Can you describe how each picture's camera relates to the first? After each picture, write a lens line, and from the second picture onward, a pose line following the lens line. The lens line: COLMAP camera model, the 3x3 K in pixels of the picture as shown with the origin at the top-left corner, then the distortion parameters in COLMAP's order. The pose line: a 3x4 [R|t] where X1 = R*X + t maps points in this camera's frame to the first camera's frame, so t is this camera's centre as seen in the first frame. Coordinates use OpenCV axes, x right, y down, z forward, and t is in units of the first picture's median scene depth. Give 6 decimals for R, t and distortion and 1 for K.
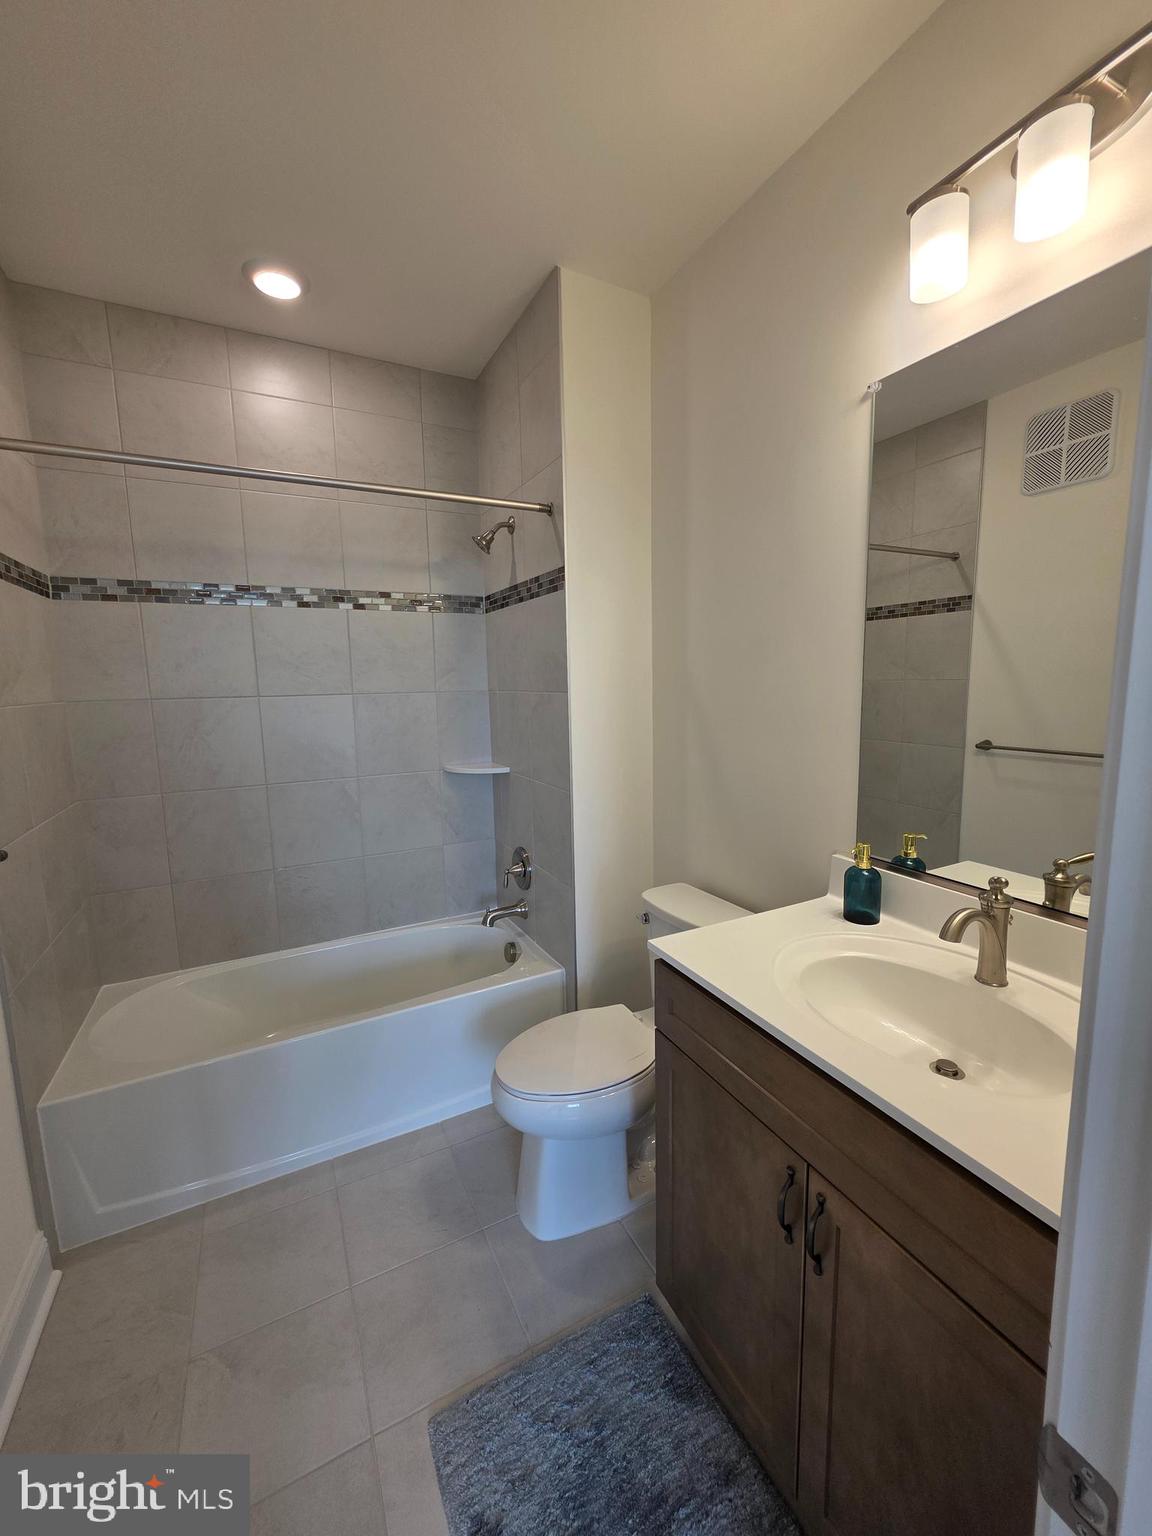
lens RADIAL K [[615.8, 0, 583.4], [0, 615.8, 760.0], [0, 0, 1]] dist [0.002654, 0.000435]
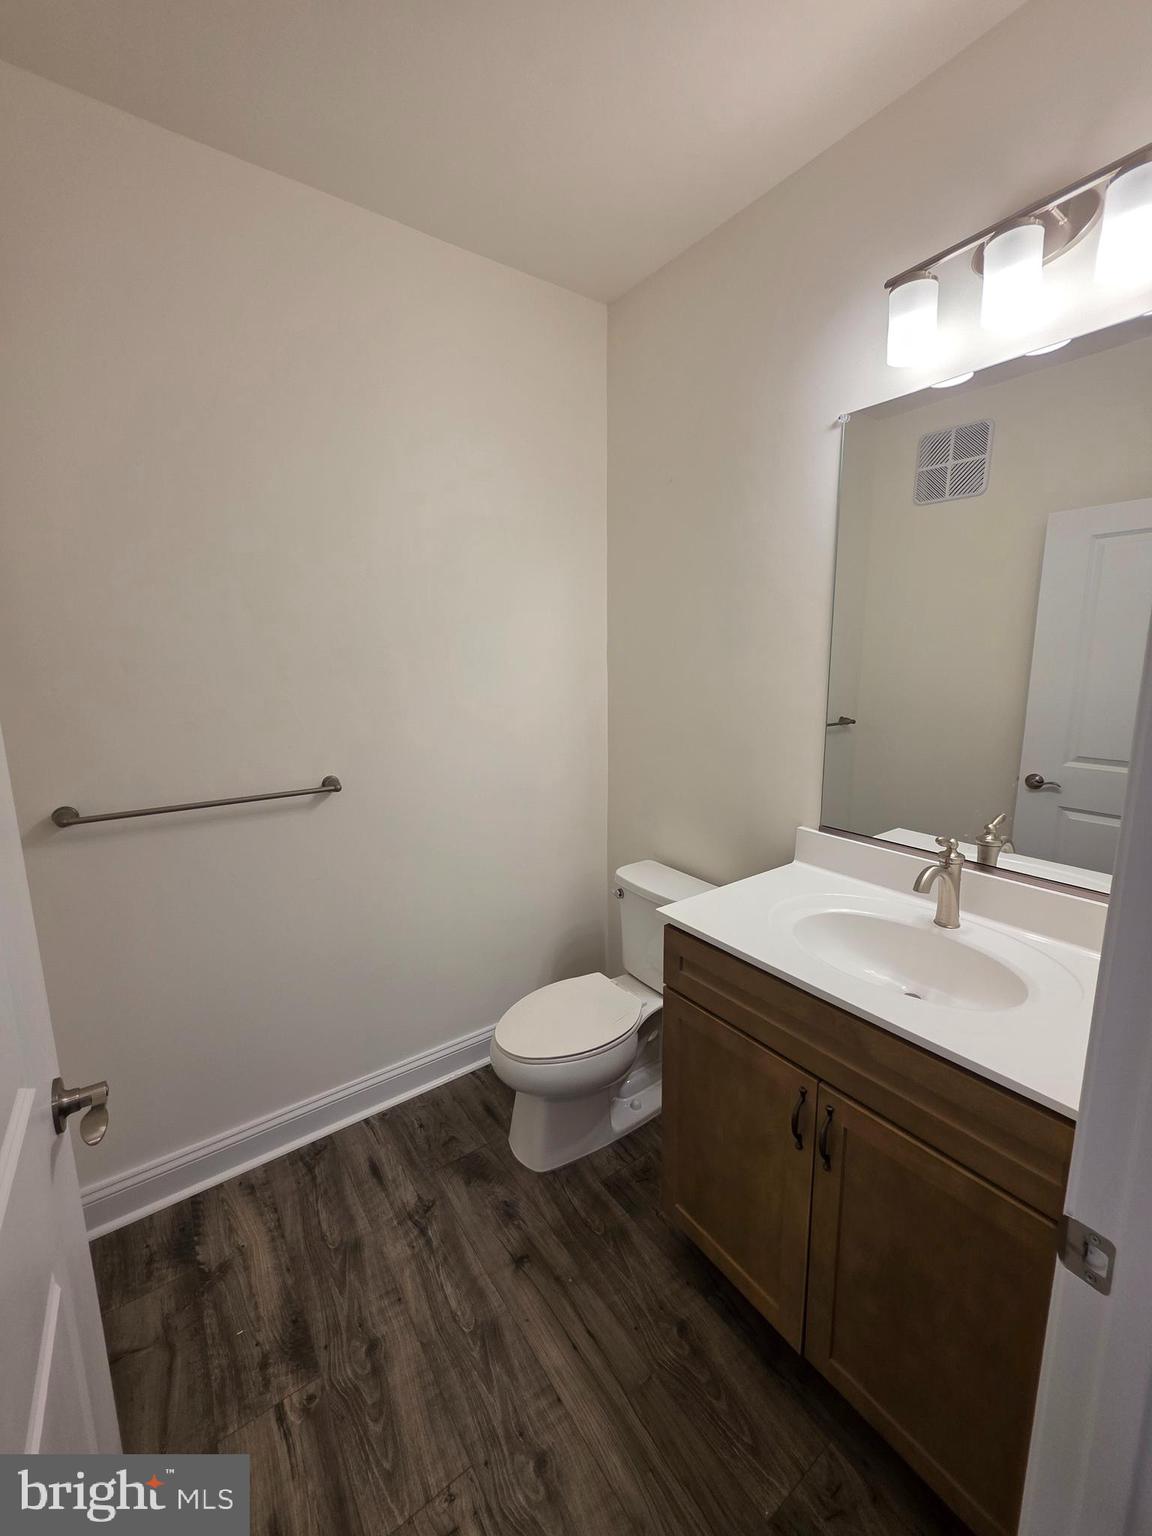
lens RADIAL K [[605.9, 0, 577.3], [0, 605.9, 763.5], [0, 0, 1]] dist [-0.001041, -0.000073]
pose [[0.989243, -0.024727, 0.144174, -0.235647], [0.020104, 0.999239, 0.033434, -0.019473], [-0.144890, -0.030176, 0.988987, -0.083260]]
